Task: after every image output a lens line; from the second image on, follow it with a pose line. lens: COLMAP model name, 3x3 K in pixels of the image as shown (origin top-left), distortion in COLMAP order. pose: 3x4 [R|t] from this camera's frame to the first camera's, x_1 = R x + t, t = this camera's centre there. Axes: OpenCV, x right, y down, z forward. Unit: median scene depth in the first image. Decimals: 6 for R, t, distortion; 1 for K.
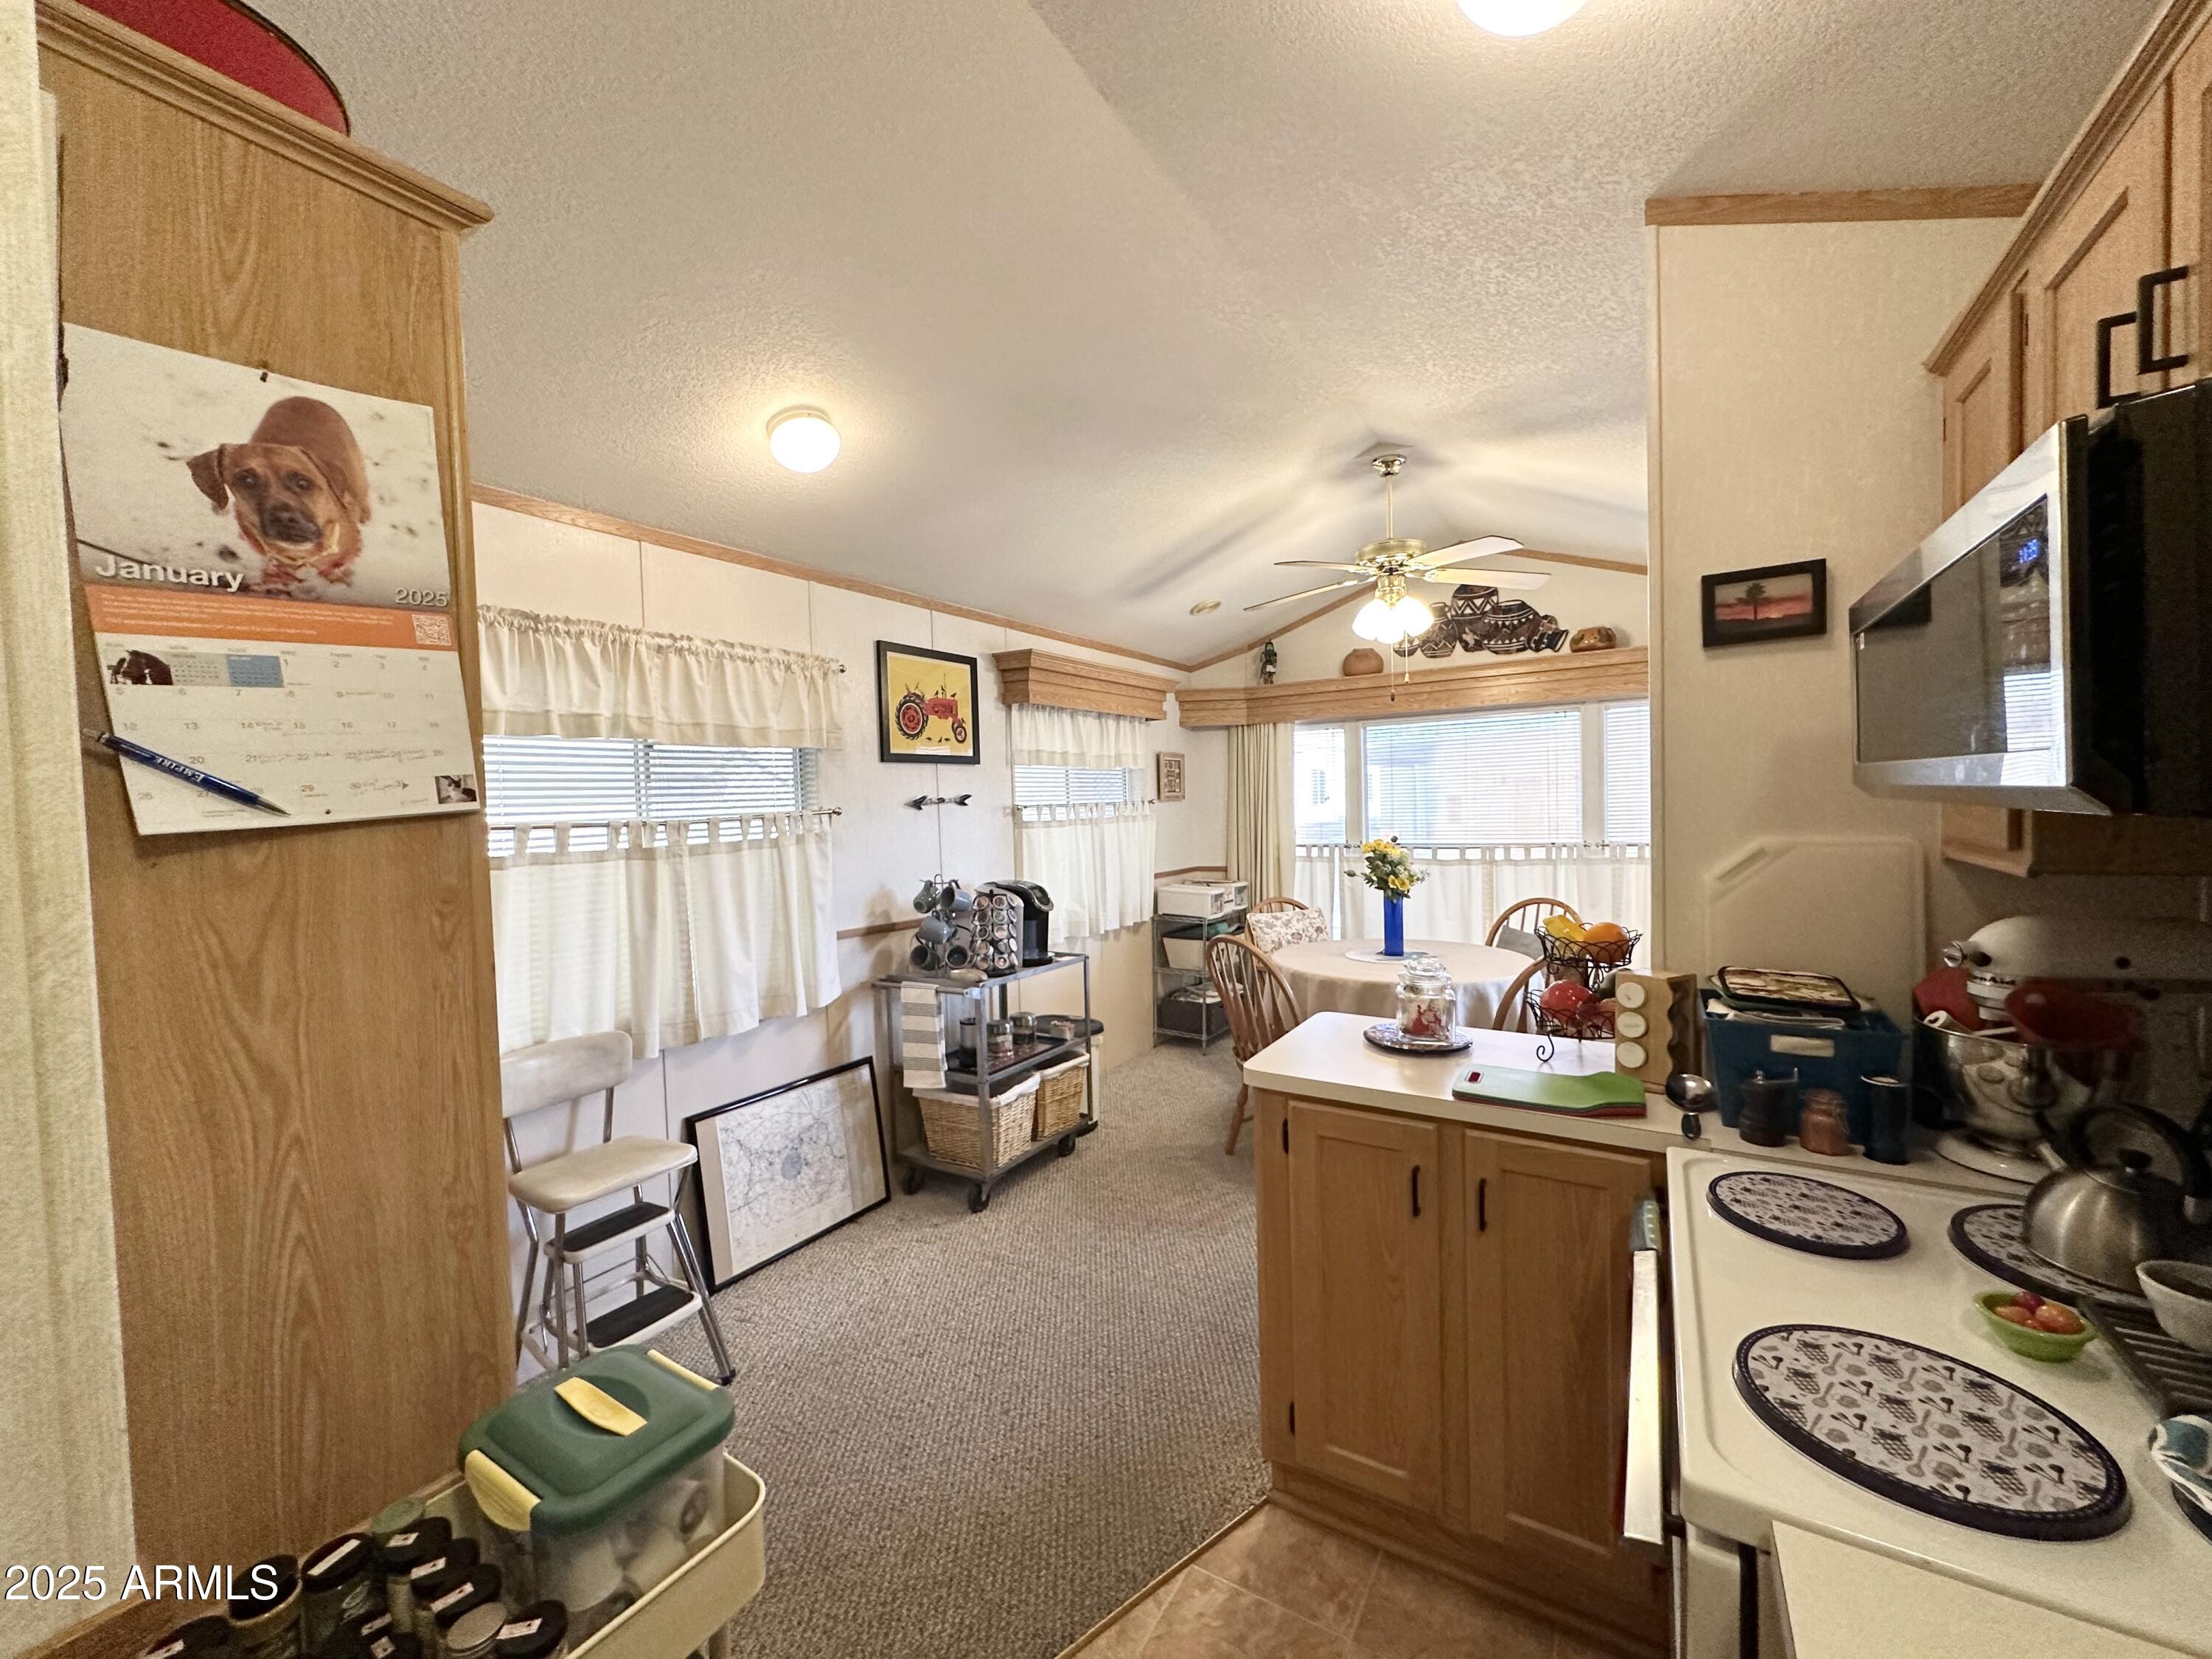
lens RADIAL K [[883.9, 0, 1106.0], [0, 883.9, 829.5], [0, 0, 1]] dist [-0.001274, -0.000055]
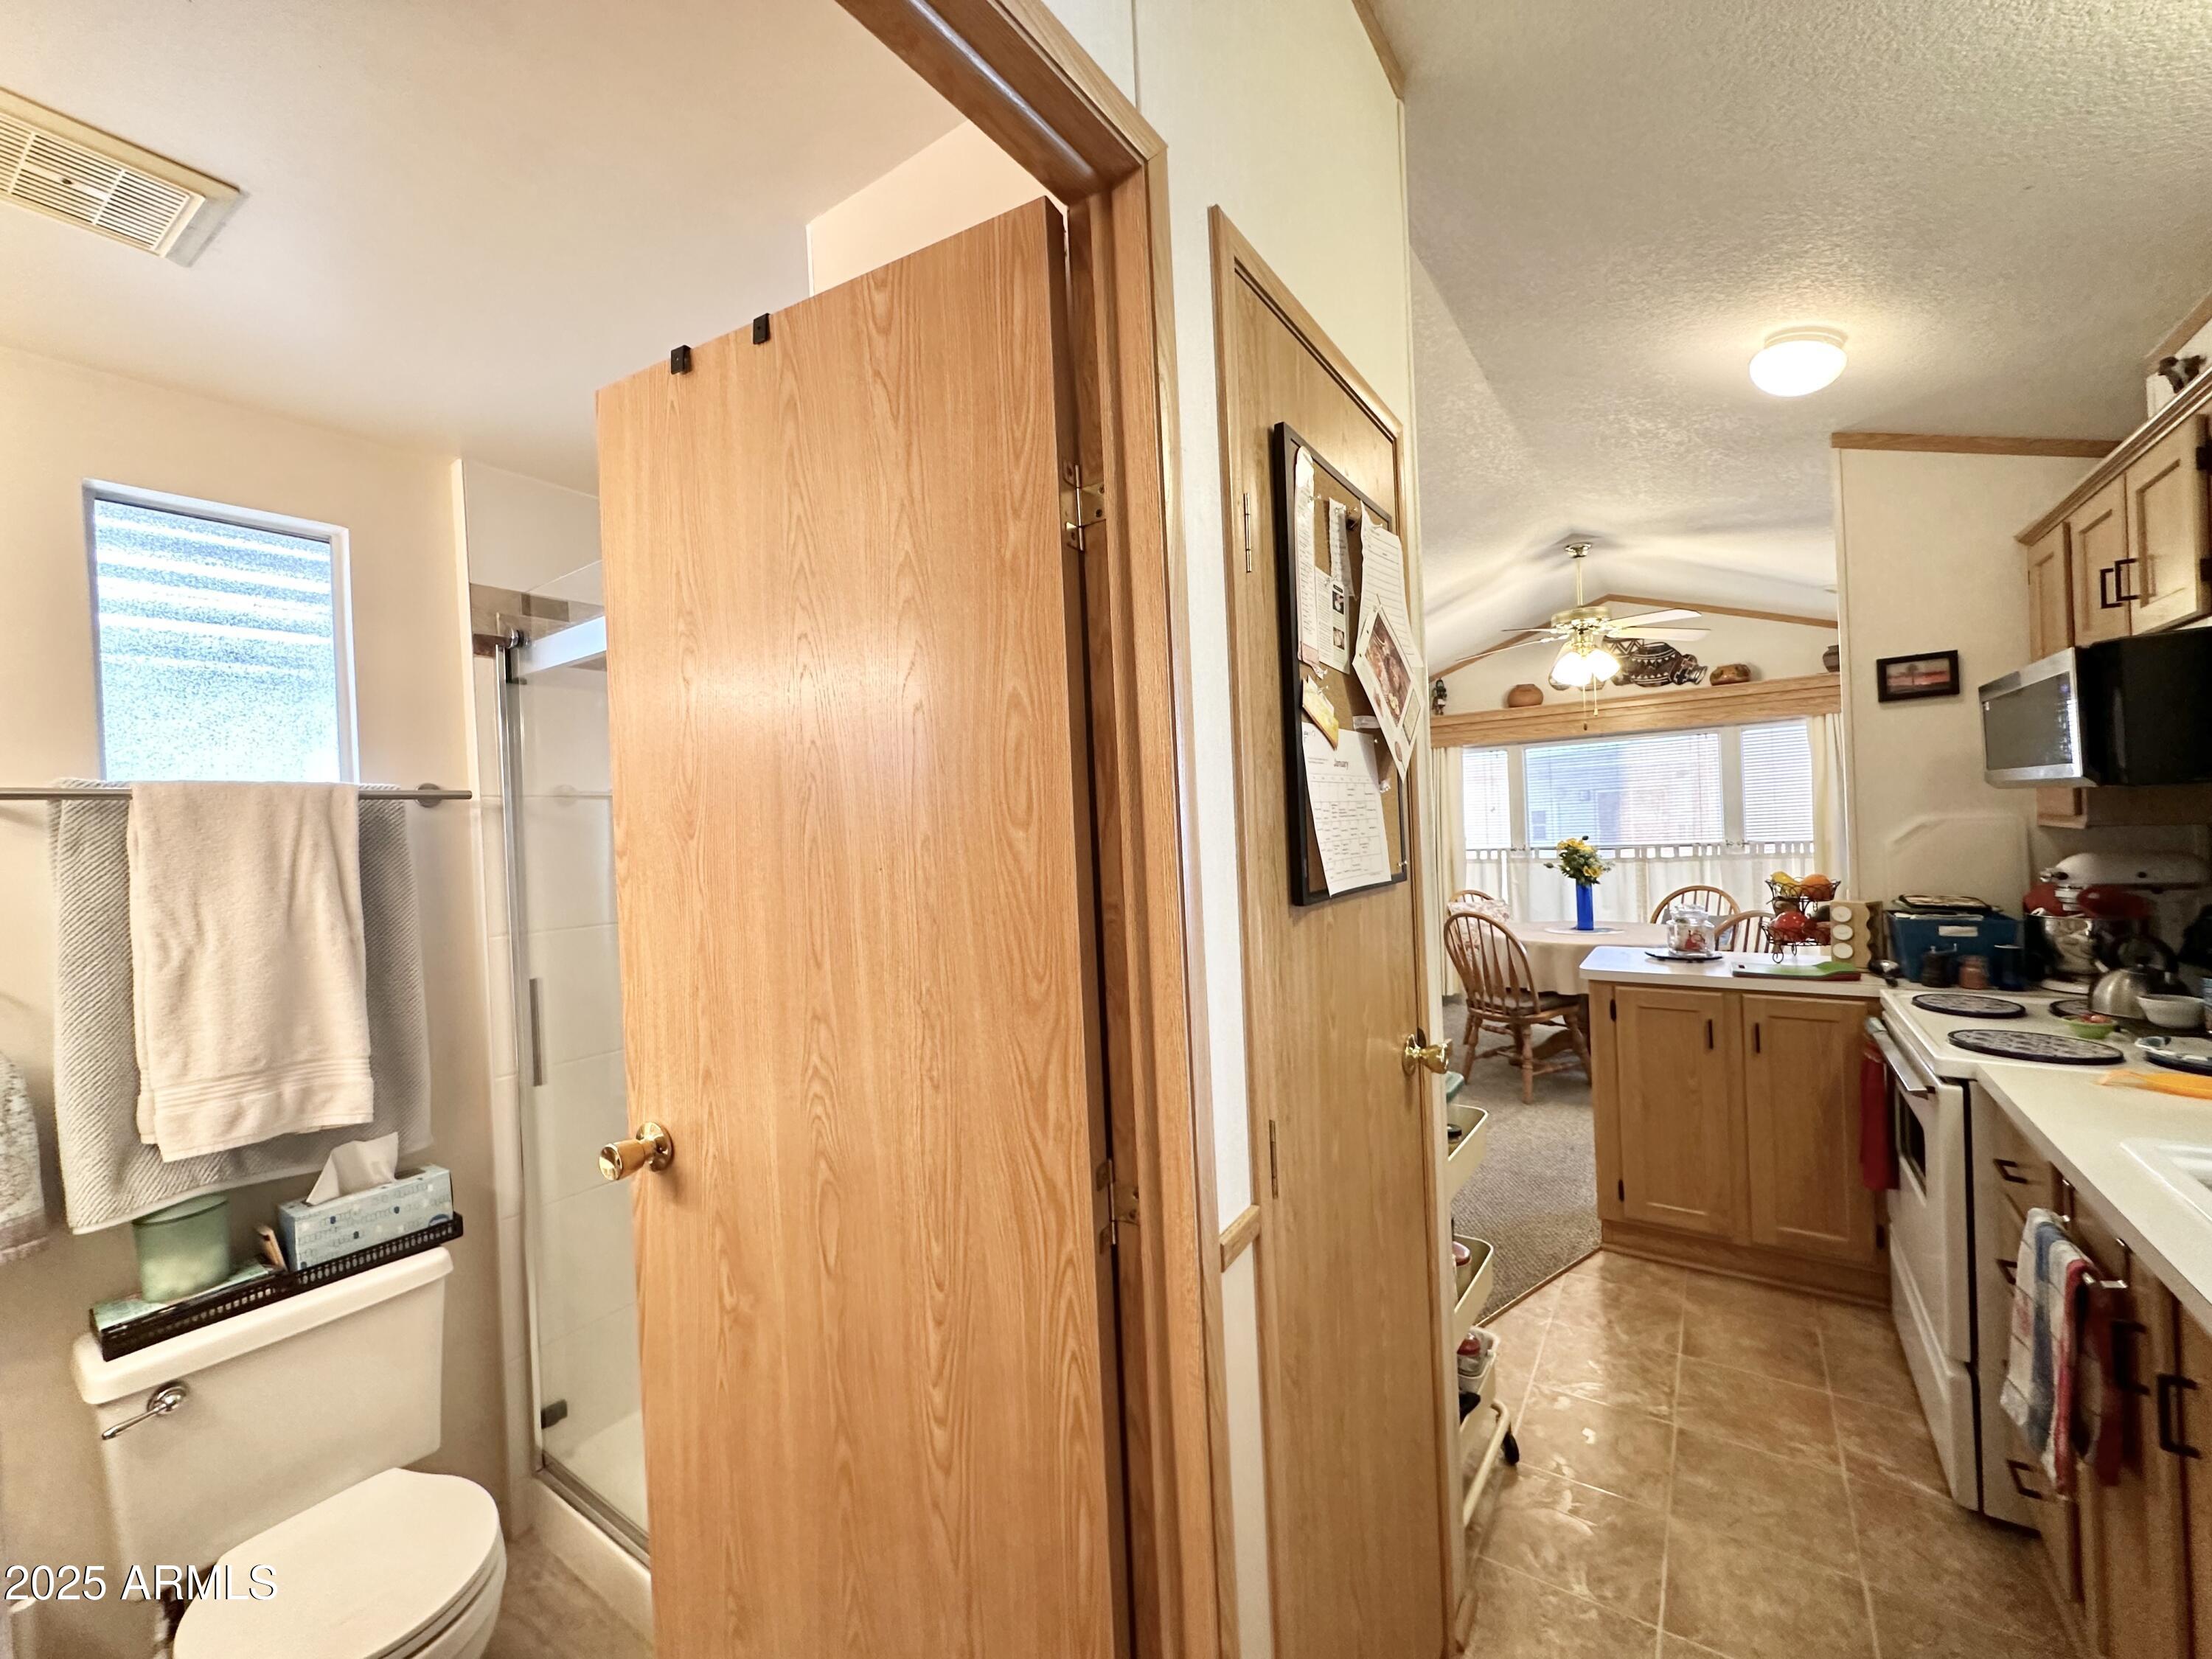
lens RADIAL K [[883.9, 0, 1106.0], [0, 883.9, 829.5], [0, 0, 1]] dist [-0.001274, -0.000055]
pose [[0.998256, -0.015244, -0.057030, -0.633207], [0.013699, 0.999531, -0.027386, 0.052569], [0.057421, 0.026557, 0.997997, -0.676435]]
